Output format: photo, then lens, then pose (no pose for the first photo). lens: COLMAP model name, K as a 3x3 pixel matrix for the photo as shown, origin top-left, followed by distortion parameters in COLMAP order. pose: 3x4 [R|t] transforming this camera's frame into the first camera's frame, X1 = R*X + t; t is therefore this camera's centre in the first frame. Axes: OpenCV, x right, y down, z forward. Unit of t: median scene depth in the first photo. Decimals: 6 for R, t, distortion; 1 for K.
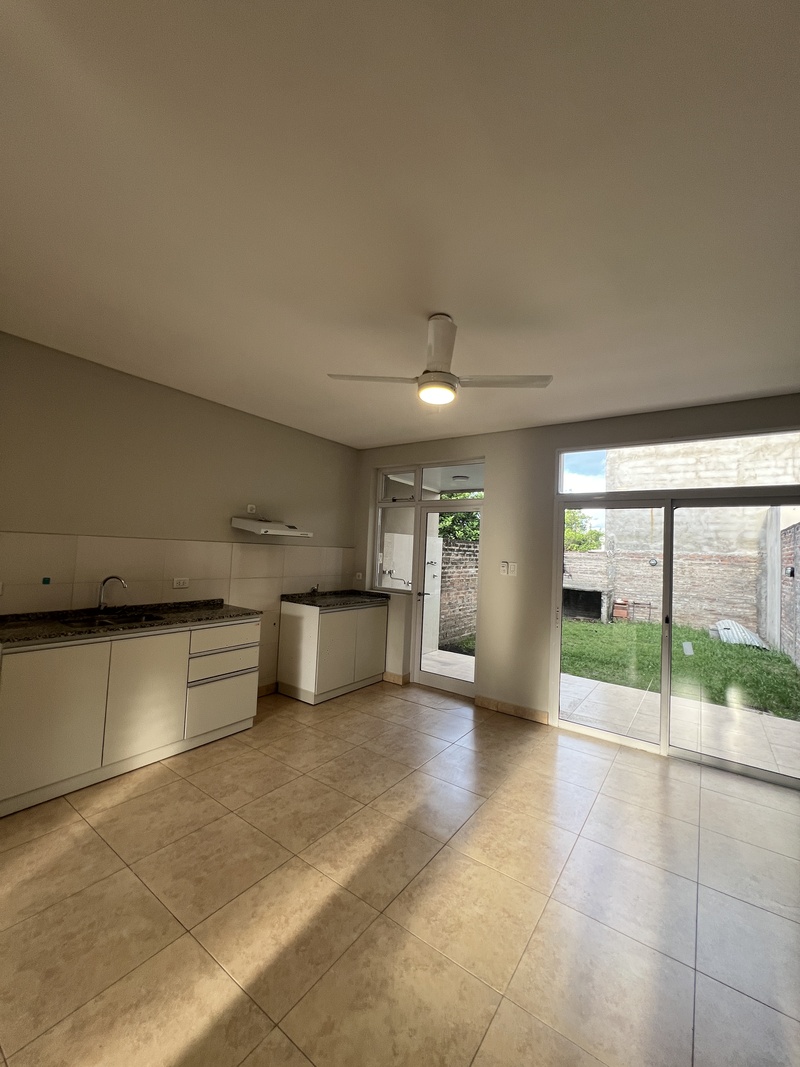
lens RADIAL K [[426.3, 0, 400.0], [0, 426.3, 533.5], [0, 0, 1]] dist [0.002715, 0.000420]
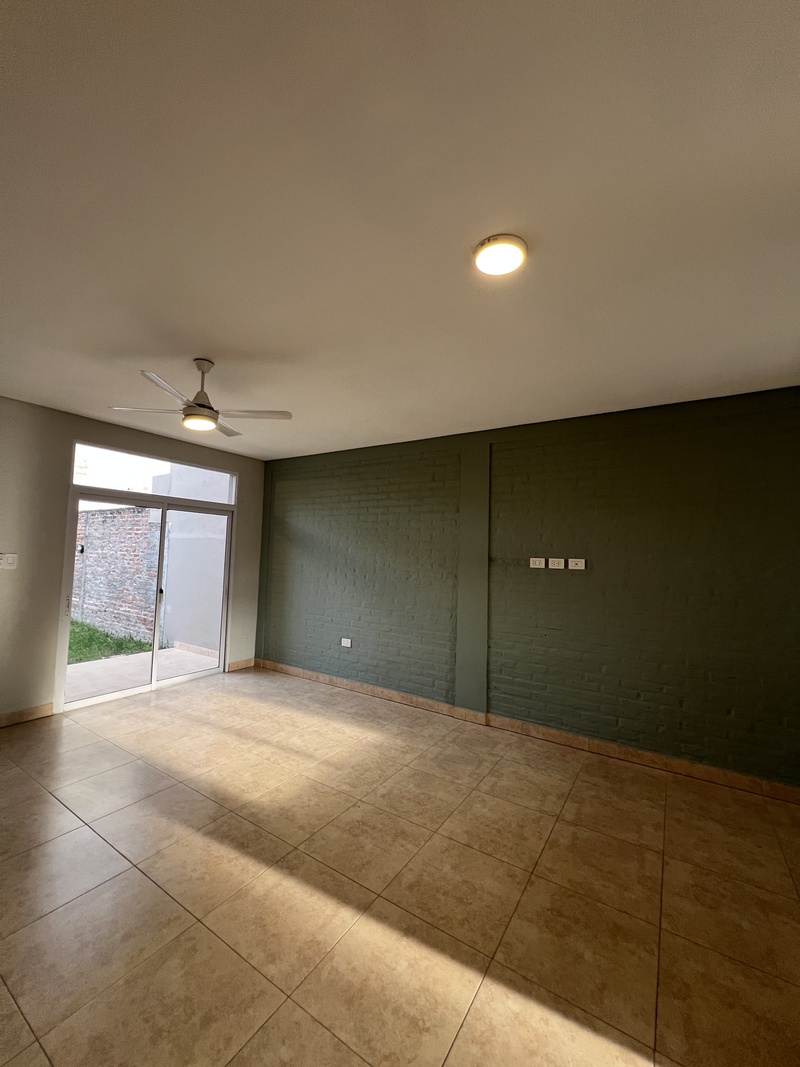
lens RADIAL K [[426.6, 0, 400.0], [0, 426.6, 533.5], [0, 0, 1]] dist [-0.000567, -0.000035]
pose [[-0.047478, 0.003515, 0.998866, -1.051293], [-0.071754, 0.997398, -0.006921, -0.037119], [-0.996292, -0.072001, -0.047103, 0.414996]]
